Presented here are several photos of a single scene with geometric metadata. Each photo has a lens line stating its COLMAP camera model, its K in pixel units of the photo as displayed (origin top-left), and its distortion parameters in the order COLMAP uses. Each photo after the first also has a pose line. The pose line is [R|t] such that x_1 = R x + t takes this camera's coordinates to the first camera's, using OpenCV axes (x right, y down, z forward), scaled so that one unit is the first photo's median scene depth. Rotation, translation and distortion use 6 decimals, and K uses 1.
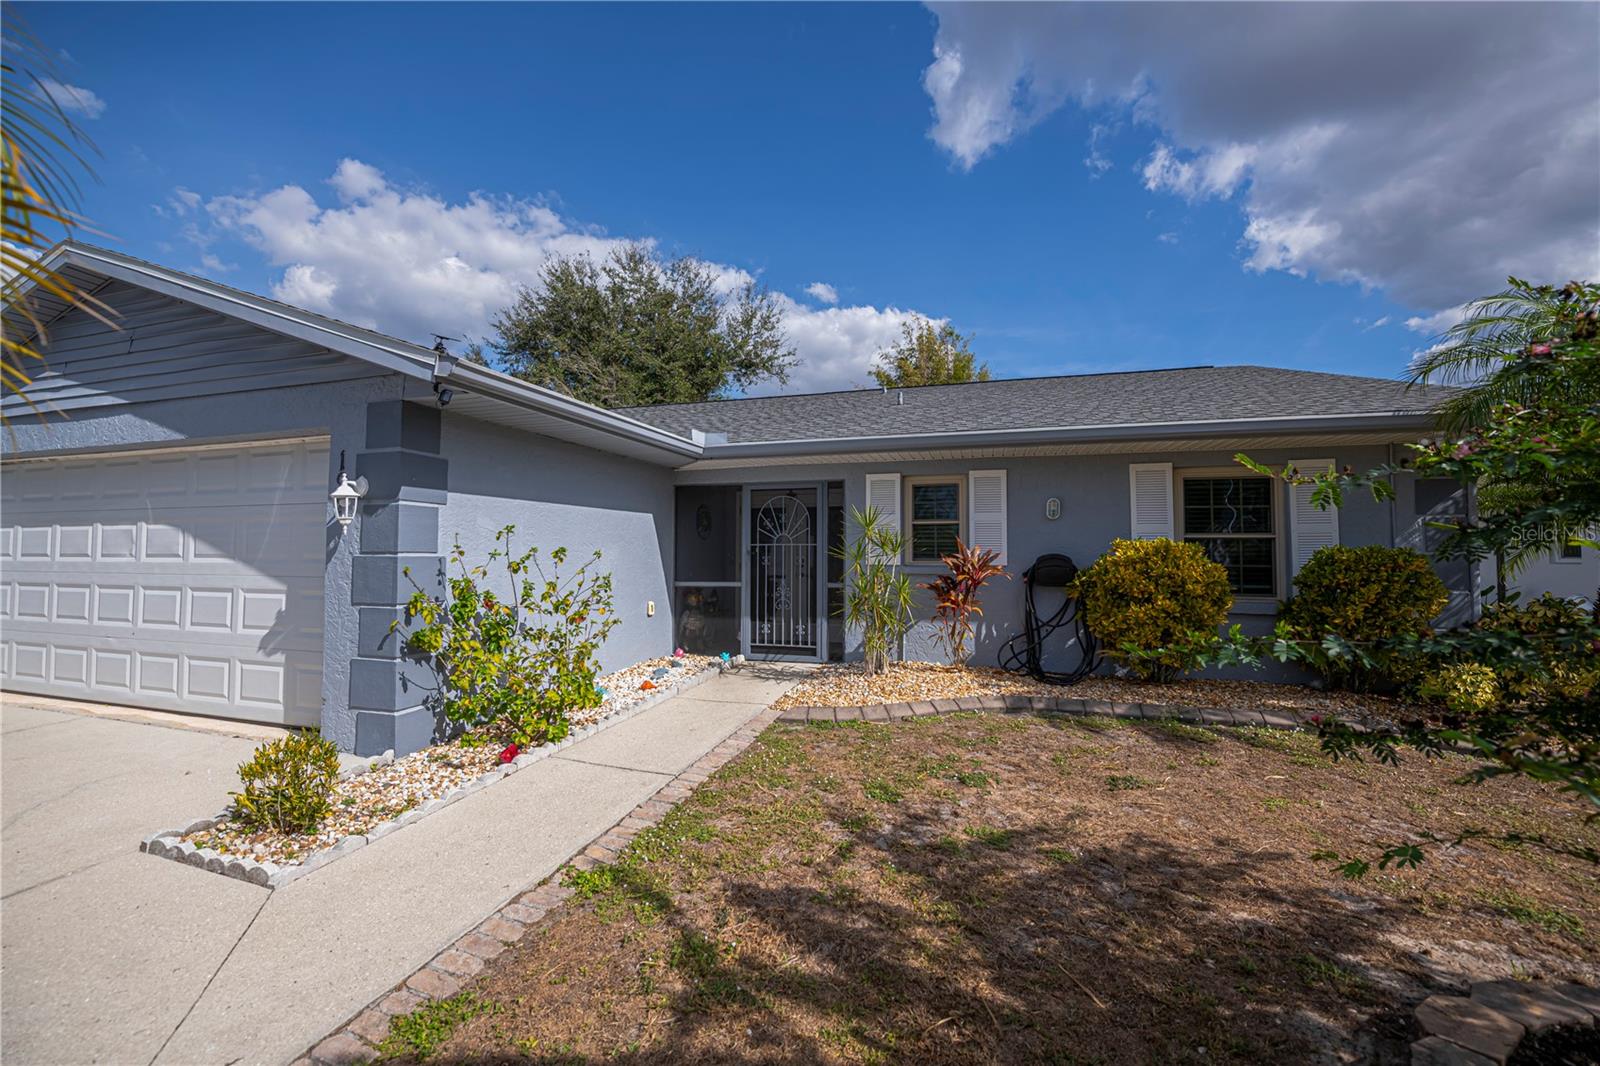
lens RADIAL K [[617.0, 0, 800.0], [0, 617.0, 533.0], [0, 0, 1]] dist [-0.018344, 0.000022]
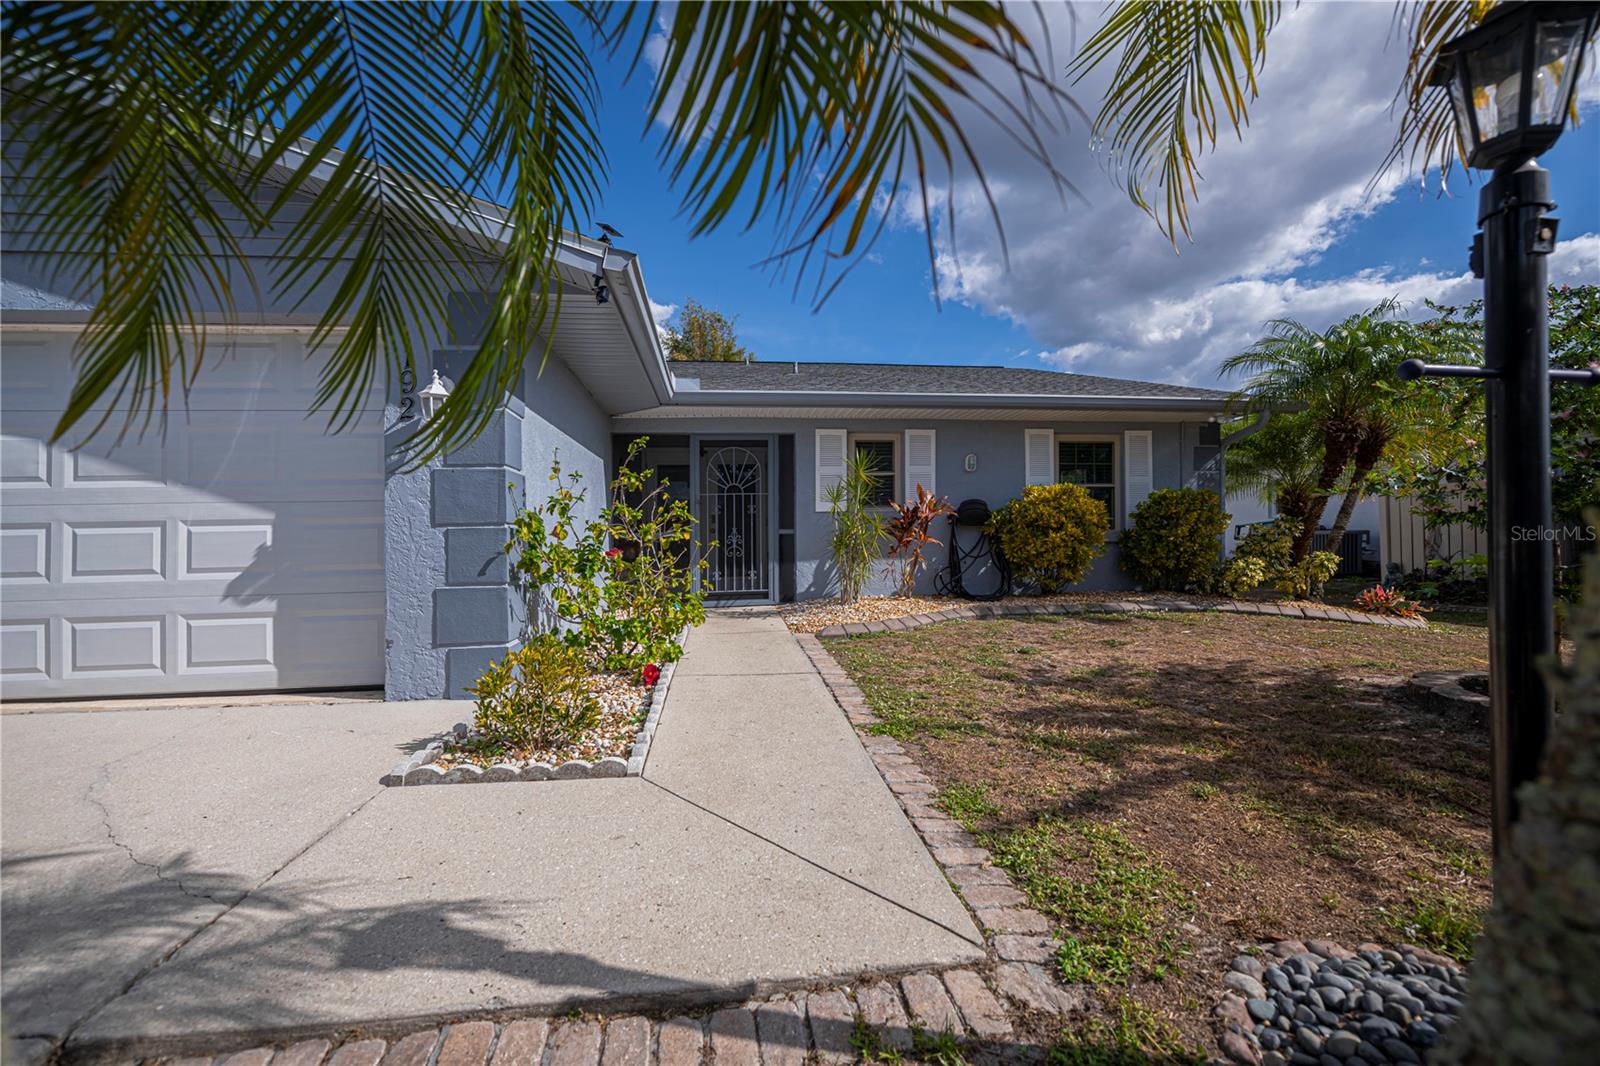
lens RADIAL K [[617.0, 0, 800.0], [0, 617.0, 533.0], [0, 0, 1]] dist [-0.018344, 0.000022]
pose [[0.917499, -0.013883, 0.397495, -0.460106], [0.005534, 0.999739, 0.022144, 0.084365], [-0.397699, -0.018117, 0.917337, 0.008556]]
